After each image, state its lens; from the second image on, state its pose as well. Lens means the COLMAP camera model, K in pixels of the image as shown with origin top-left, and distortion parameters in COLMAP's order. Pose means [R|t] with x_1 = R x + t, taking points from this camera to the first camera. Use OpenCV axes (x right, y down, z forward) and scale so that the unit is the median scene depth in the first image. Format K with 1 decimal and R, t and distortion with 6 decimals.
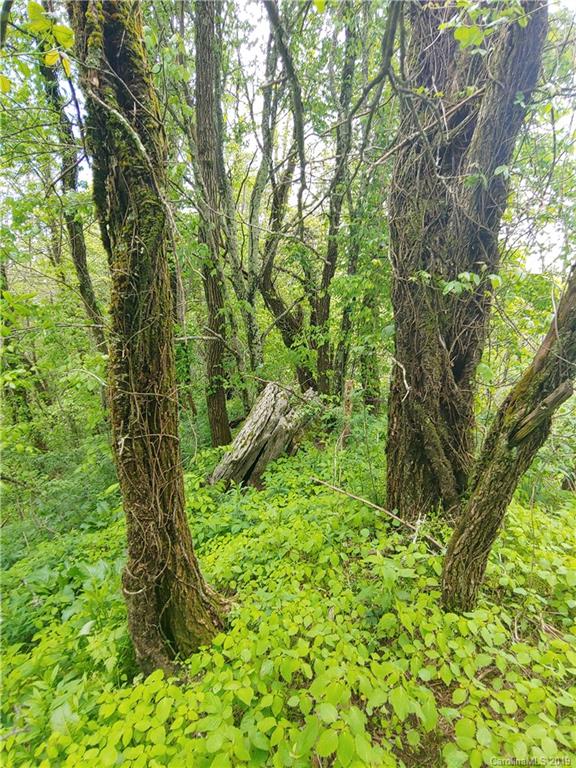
lens RADIAL K [[377.7, 0, 288.0], [0, 377.7, 384.0], [0, 0, 1]] dist [-0.023717, -0.000275]
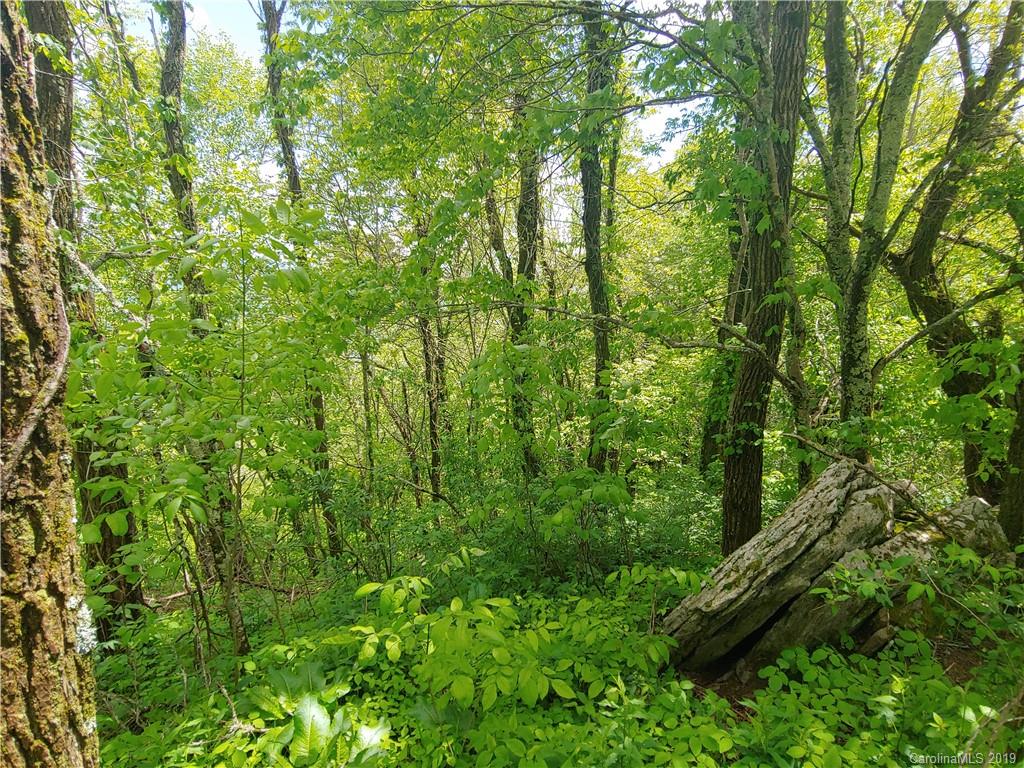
lens RADIAL K [[503.5, 0, 512.0], [0, 503.5, 384.0], [0, 0, 1]] dist [-0.023717, -0.000275]
pose [[0.719360, 0.145029, -0.679329, 0.045621], [-0.189019, 0.981928, 0.009473, -0.019993], [0.668426, 0.121592, 0.733773, 0.265906]]
